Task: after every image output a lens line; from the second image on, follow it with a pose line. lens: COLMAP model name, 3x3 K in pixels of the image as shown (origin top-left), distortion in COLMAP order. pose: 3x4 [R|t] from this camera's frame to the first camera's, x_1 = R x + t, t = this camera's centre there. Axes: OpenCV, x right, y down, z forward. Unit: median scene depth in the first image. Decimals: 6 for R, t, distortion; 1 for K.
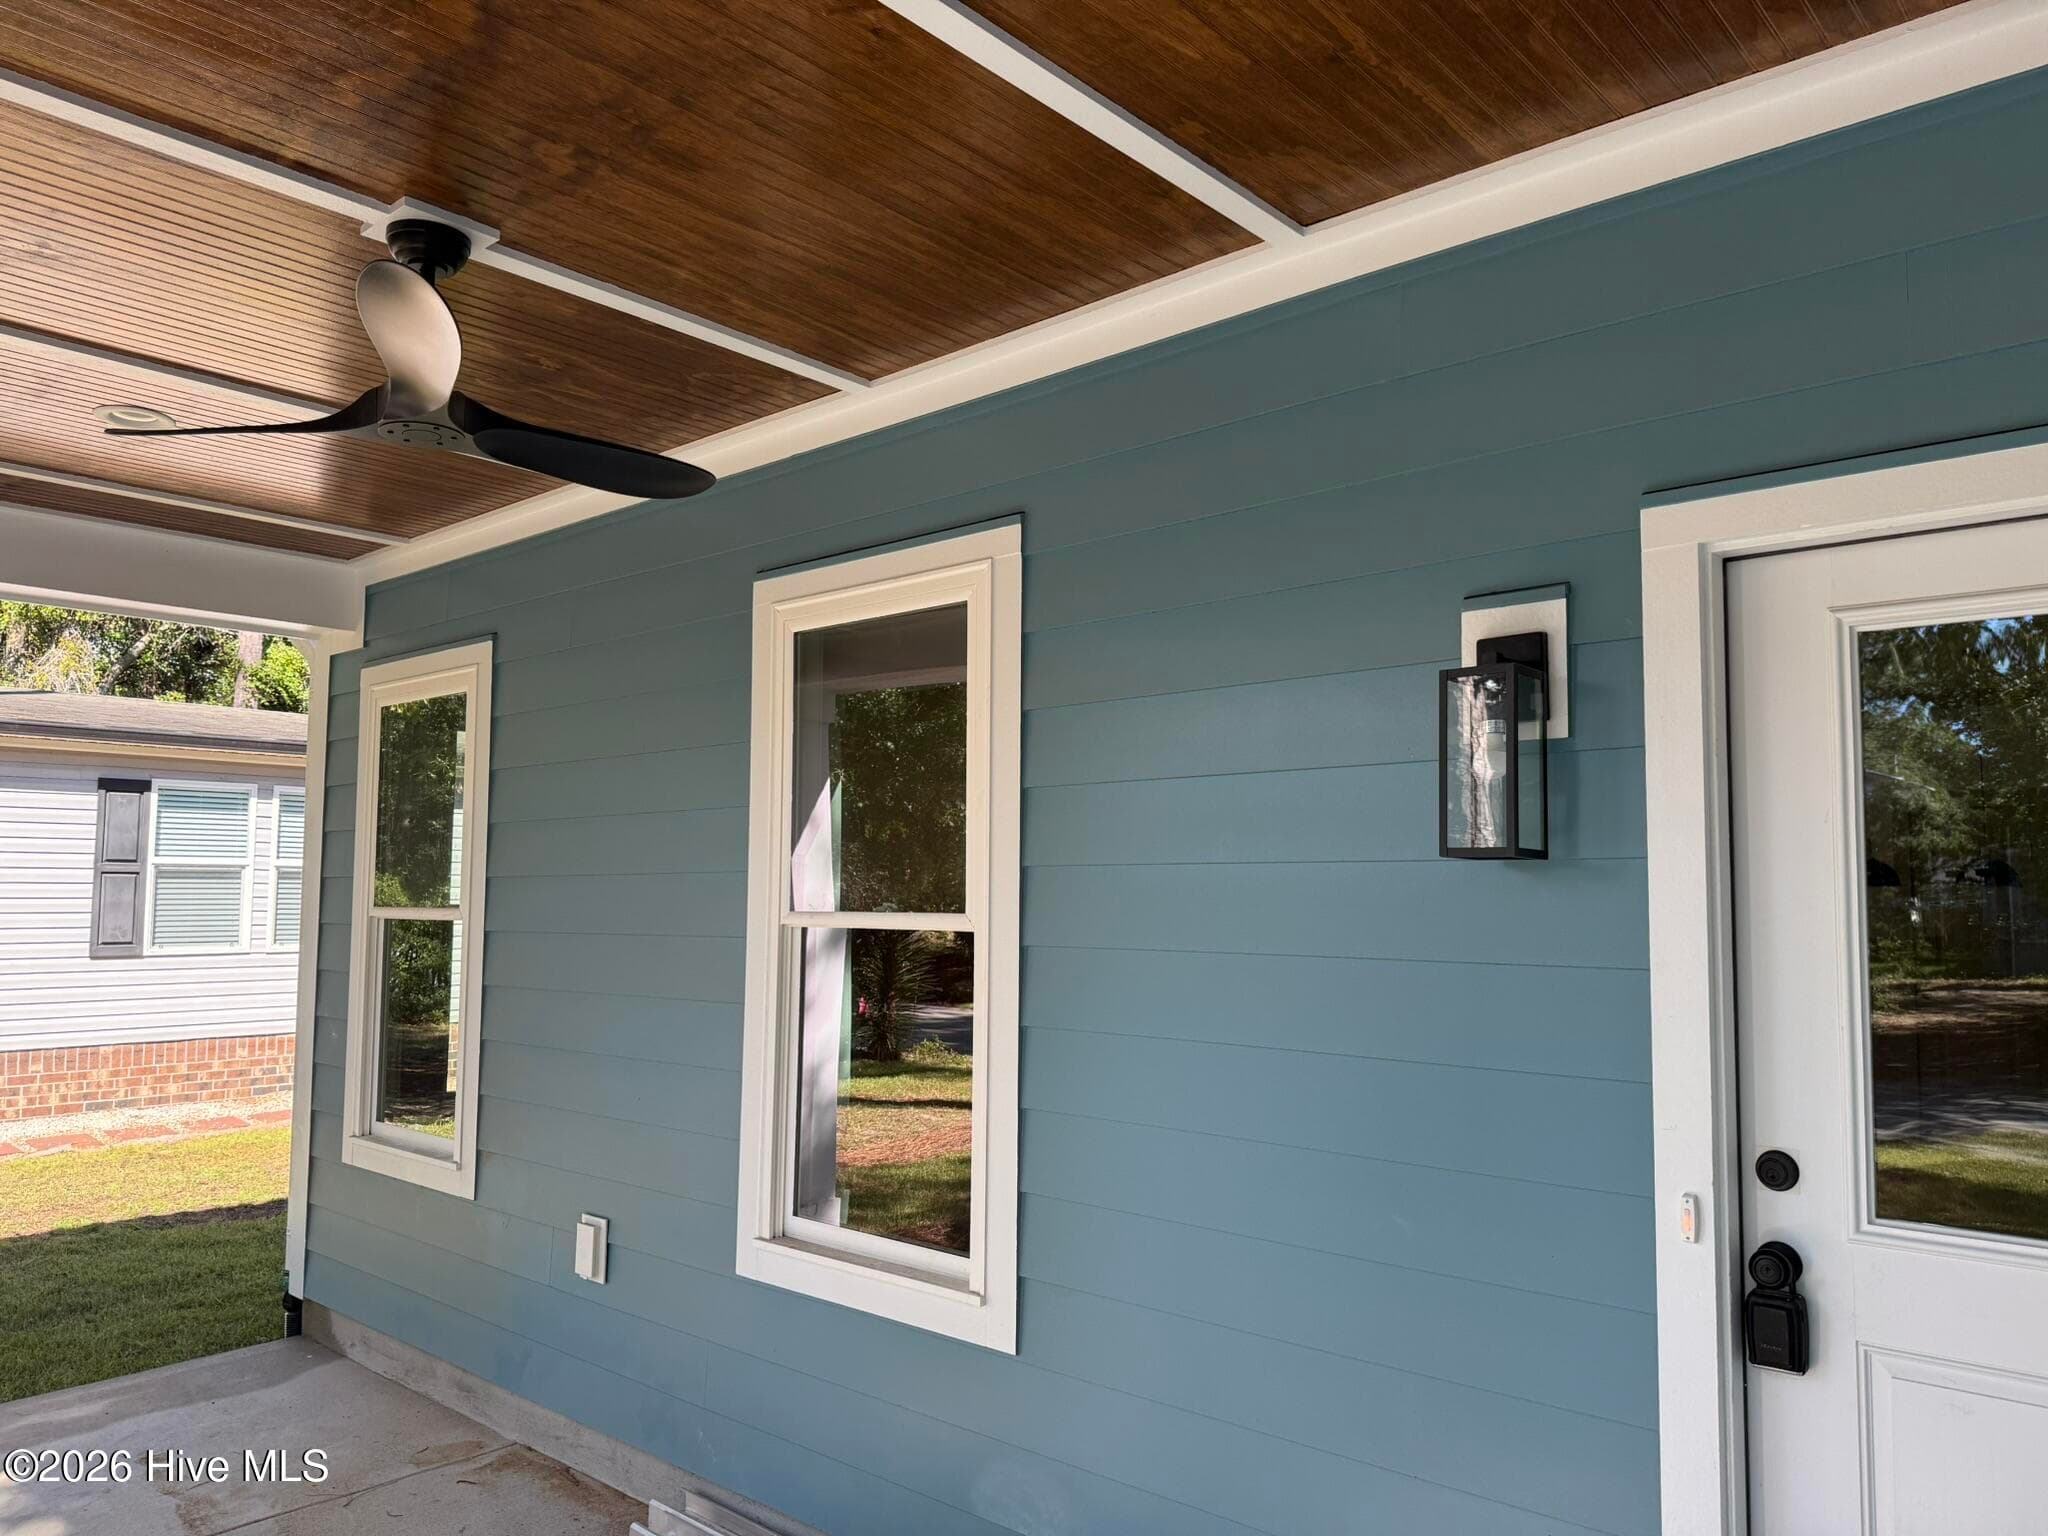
lens RADIAL K [[1414.4, 0, 1024.0], [0, 1414.4, 768.0], [0, 0, 1]] dist [-0.000929, -0.032416]
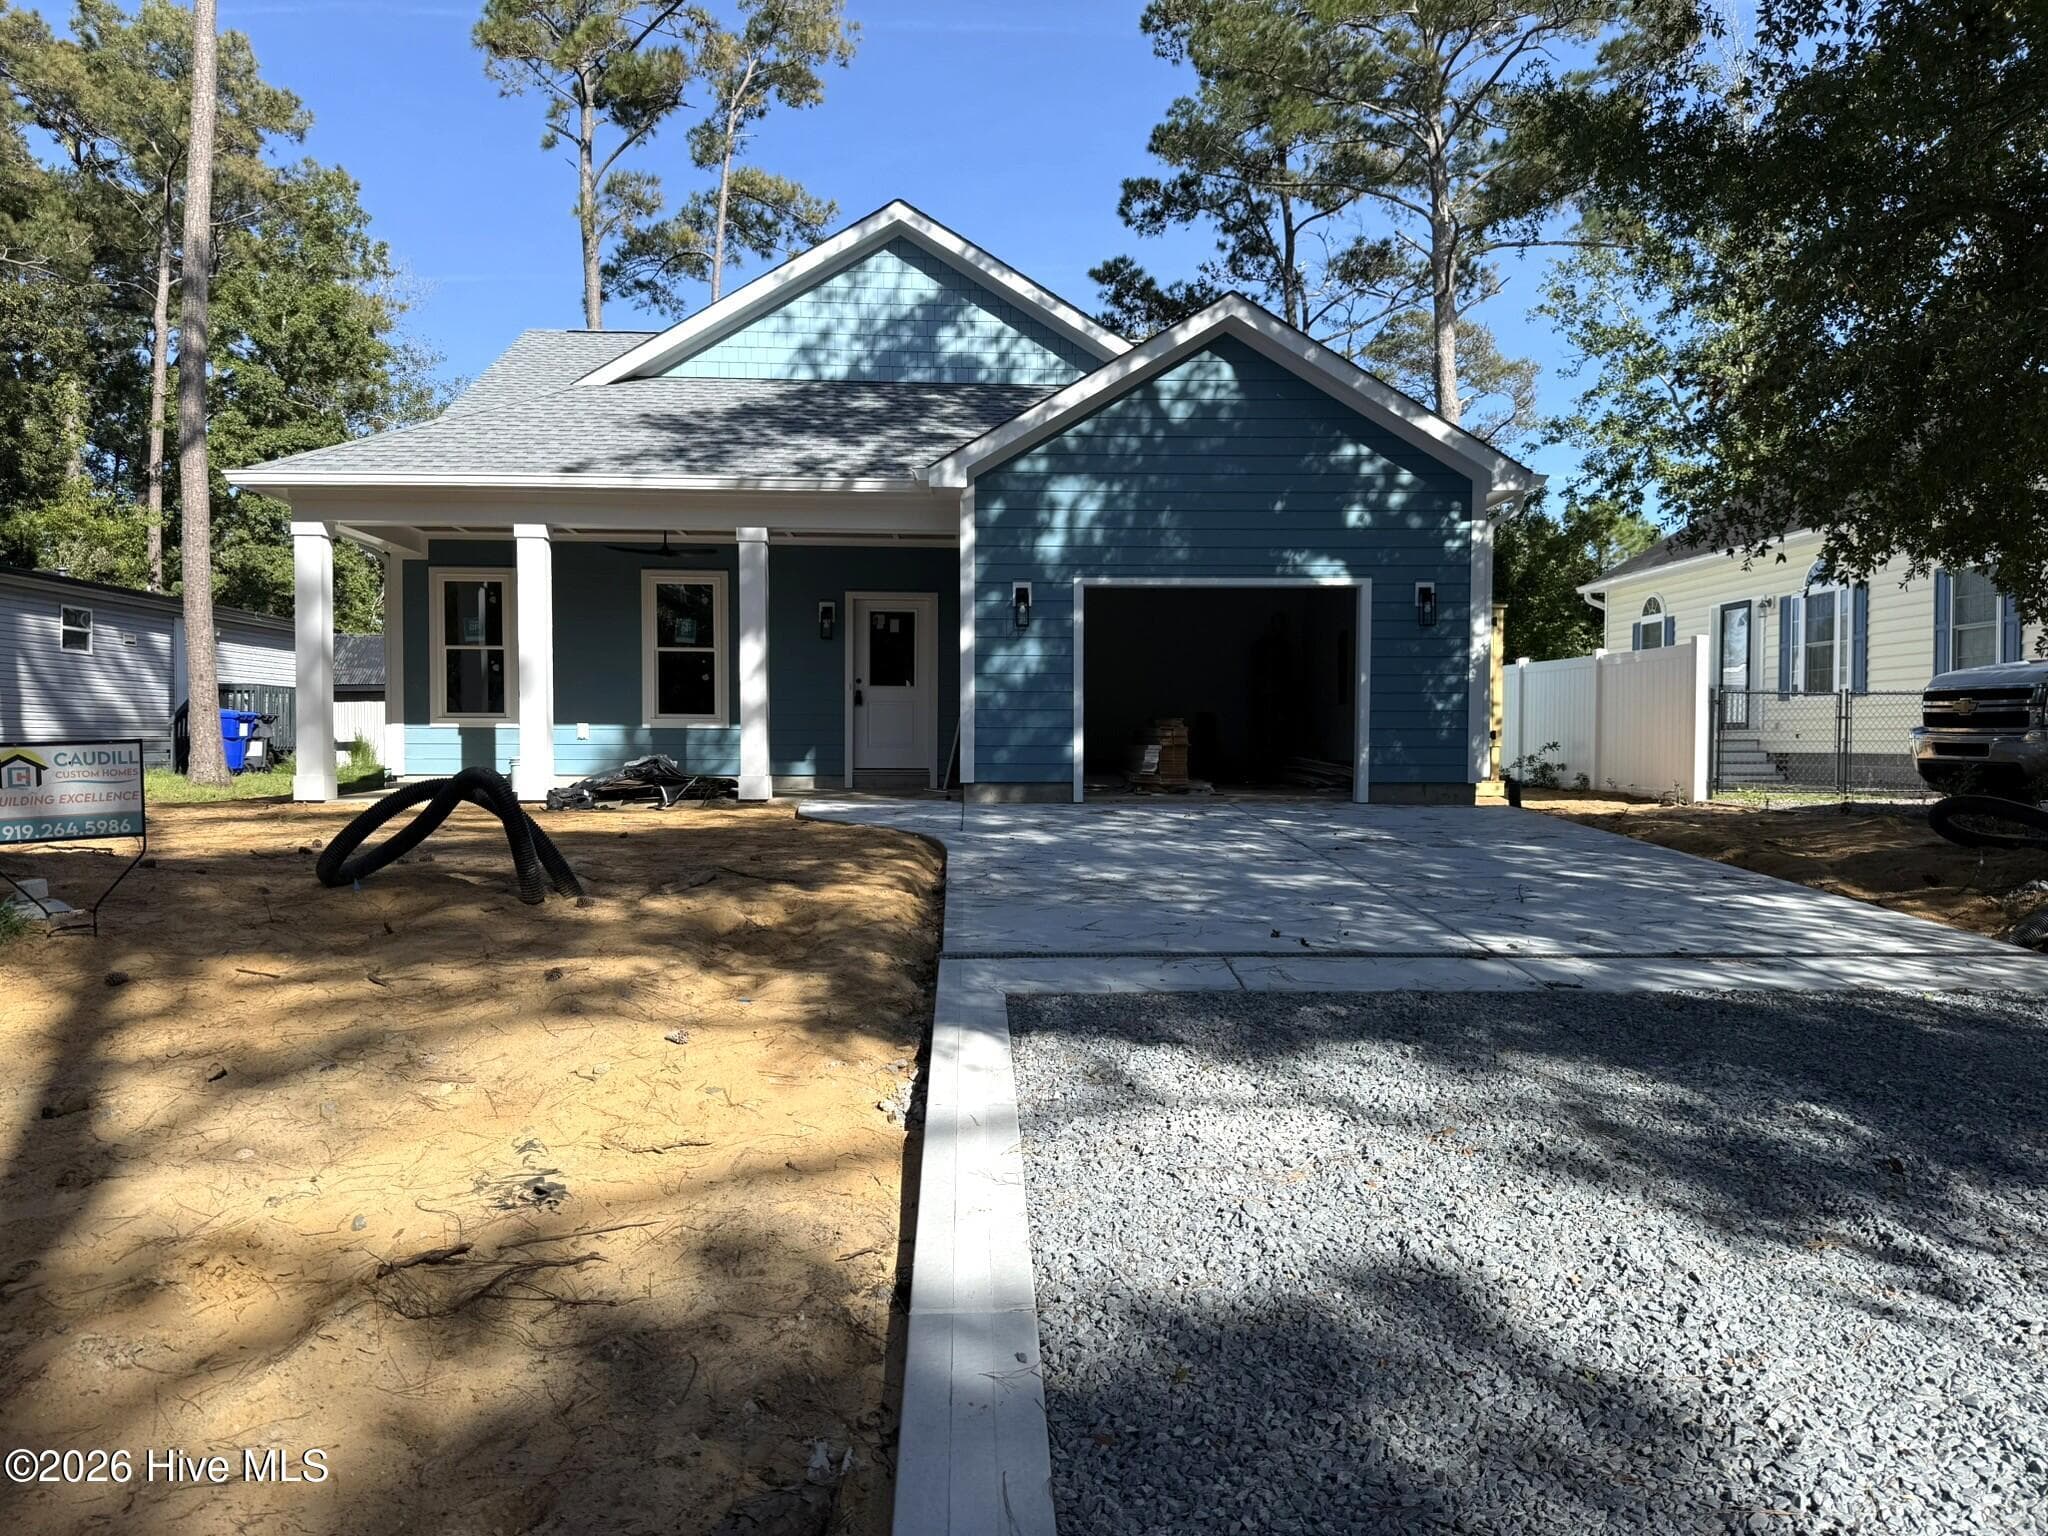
lens RADIAL K [[1414.4, 0, 1024.0], [0, 1414.4, 768.0], [0, 0, 1]] dist [-0.000929, -0.032416]
pose [[0.682780, -0.023148, 0.730257, -3.953684], [-0.054449, 0.995106, 0.082453, 0.063892], [-0.728592, -0.096059, 0.678178, -4.338752]]
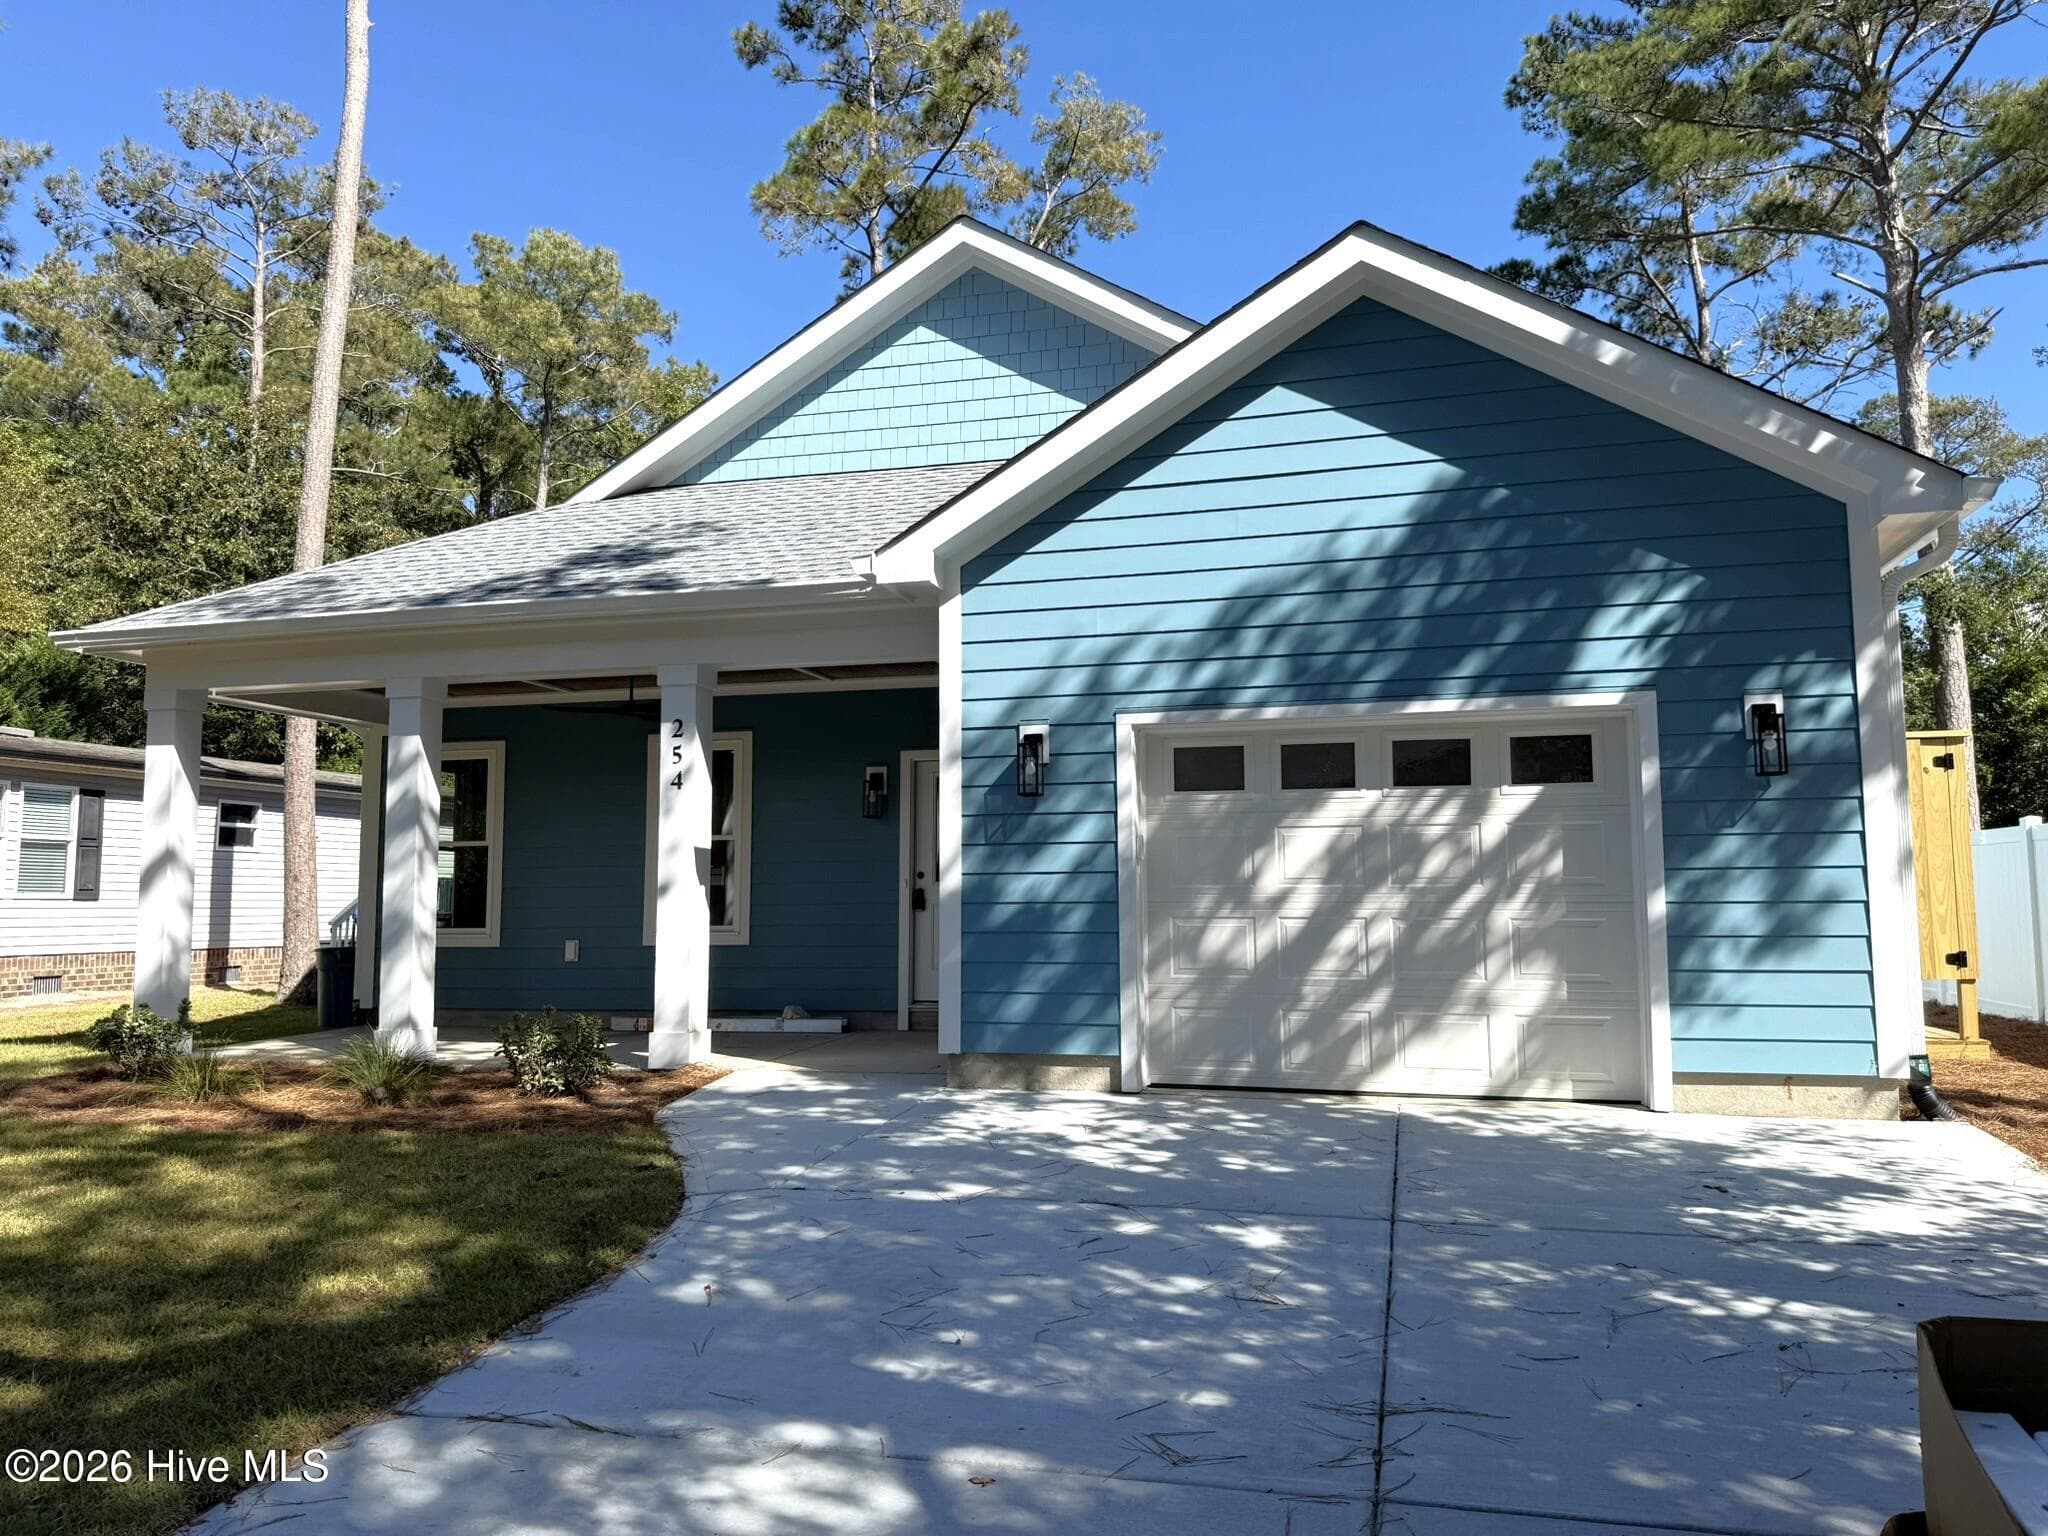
lens RADIAL K [[1414.4, 0, 1024.0], [0, 1414.4, 768.0], [0, 0, 1]] dist [-0.000929, -0.032416]
pose [[0.877530, 0.035068, 0.478238, -1.565435], [-0.030666, 0.999385, -0.017013, -0.042675], [-0.478540, 0.000264, 0.878066, -3.587138]]
